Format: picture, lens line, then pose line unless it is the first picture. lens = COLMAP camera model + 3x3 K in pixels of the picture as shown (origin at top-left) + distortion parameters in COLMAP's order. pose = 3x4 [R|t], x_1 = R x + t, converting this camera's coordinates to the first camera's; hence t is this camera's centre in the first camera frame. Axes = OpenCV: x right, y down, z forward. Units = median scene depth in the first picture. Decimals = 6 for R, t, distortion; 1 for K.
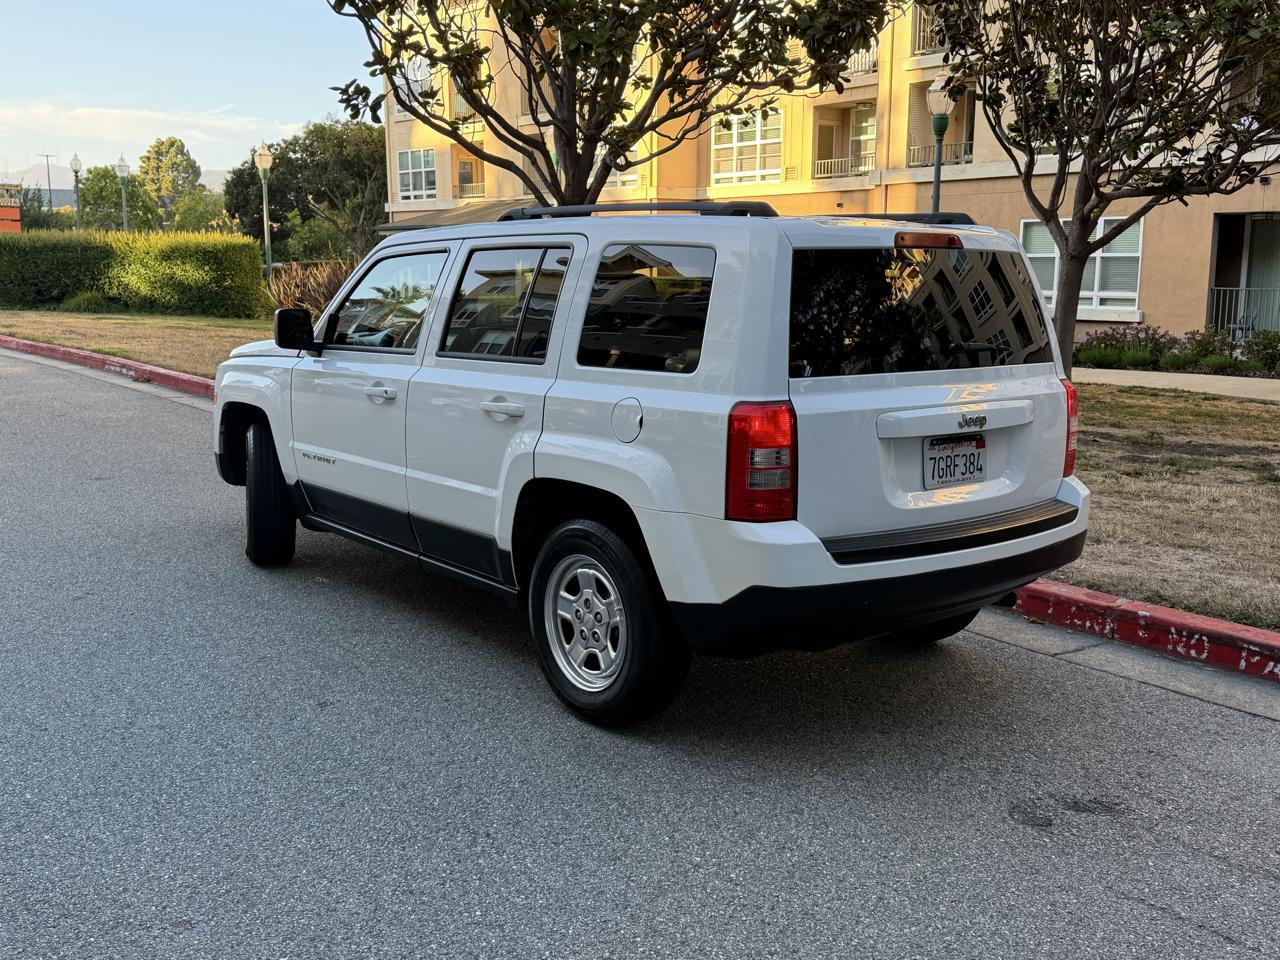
lens RADIAL K [[1248.7, 0, 635.0], [0, 1248.7, 476.7], [0, 0, 1]] dist [0.165246, -0.345951]
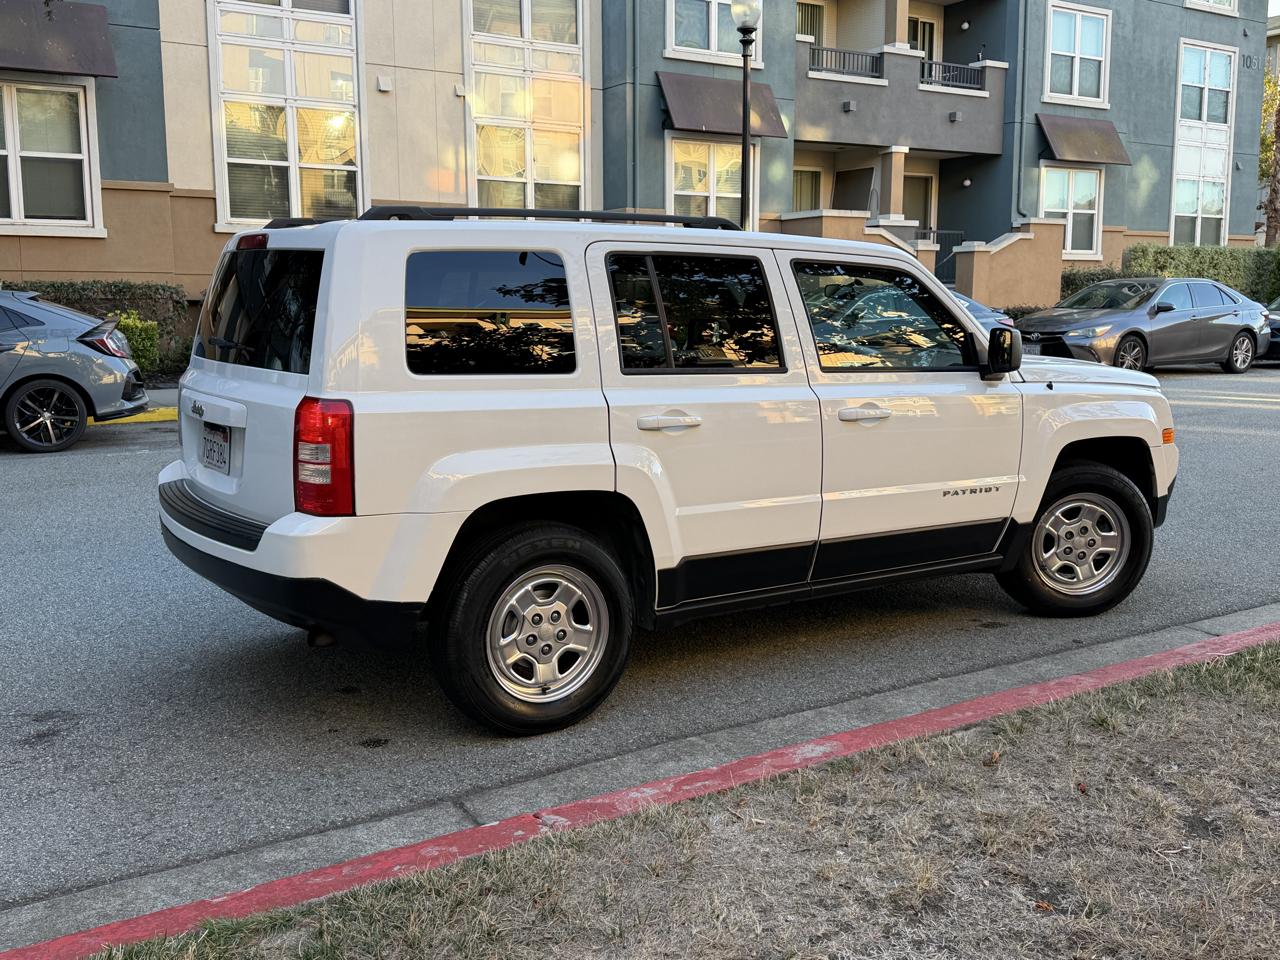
lens RADIAL K [[1248.7, 0, 635.0], [0, 1248.7, 476.7], [0, 0, 1]] dist [0.165246, -0.345951]
pose [[-0.099410, 0.133032, -0.986114, 0.998173], [-0.167606, 0.974624, 0.148378, -0.161072], [0.980829, 0.180029, -0.074590, 1.117013]]
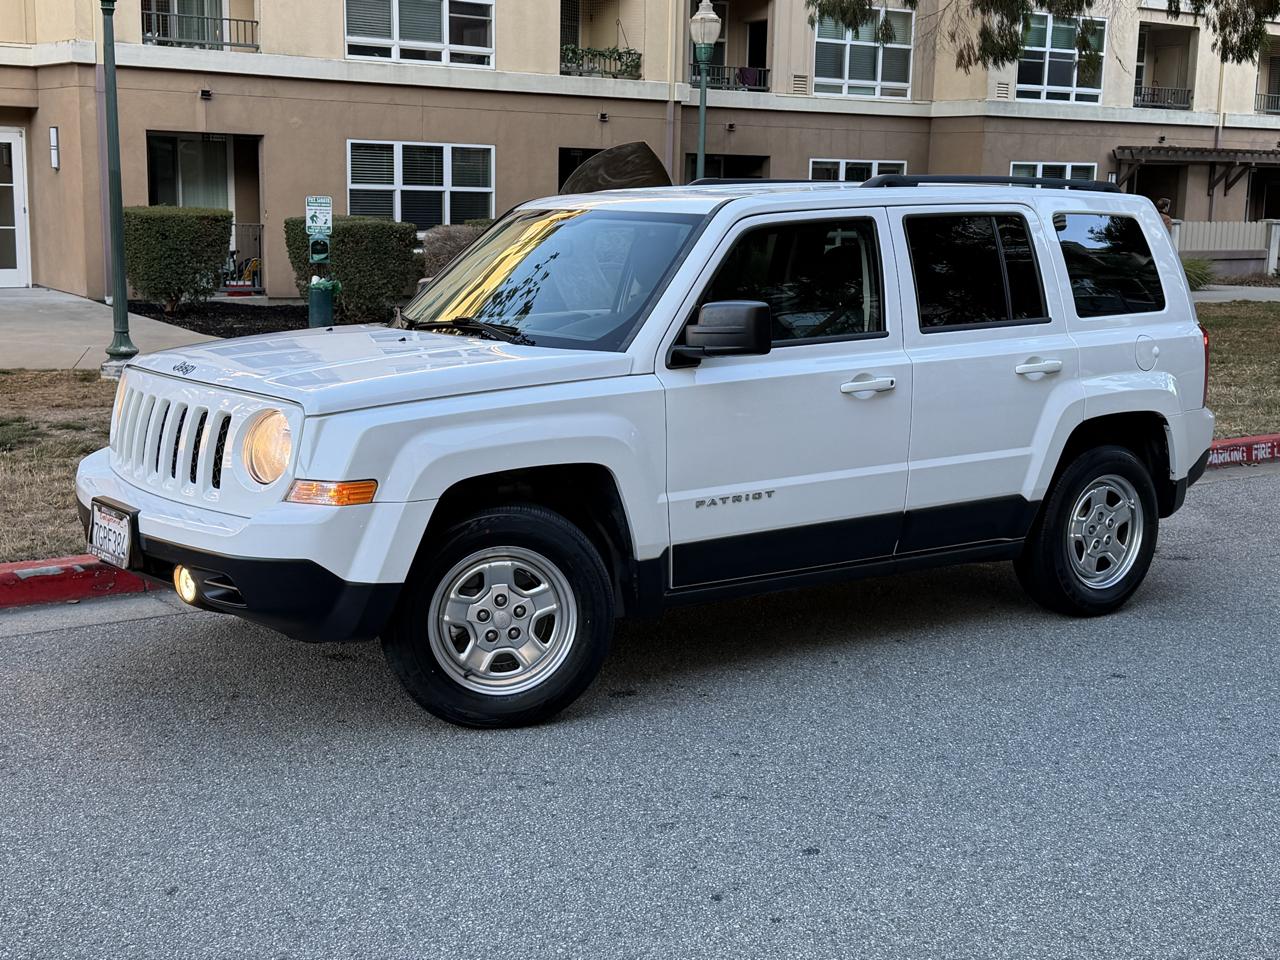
lens RADIAL K [[1697.5, 0, 645.9], [0, 1697.5, 476.3], [0, 0, 1]] dist [0.205819, -0.426277]
pose [[0.037474, -0.167117, 0.985225, -1.343336], [0.152249, 0.975362, 0.159653, -0.212409], [-0.987631, 0.144017, 0.061994, 1.073040]]
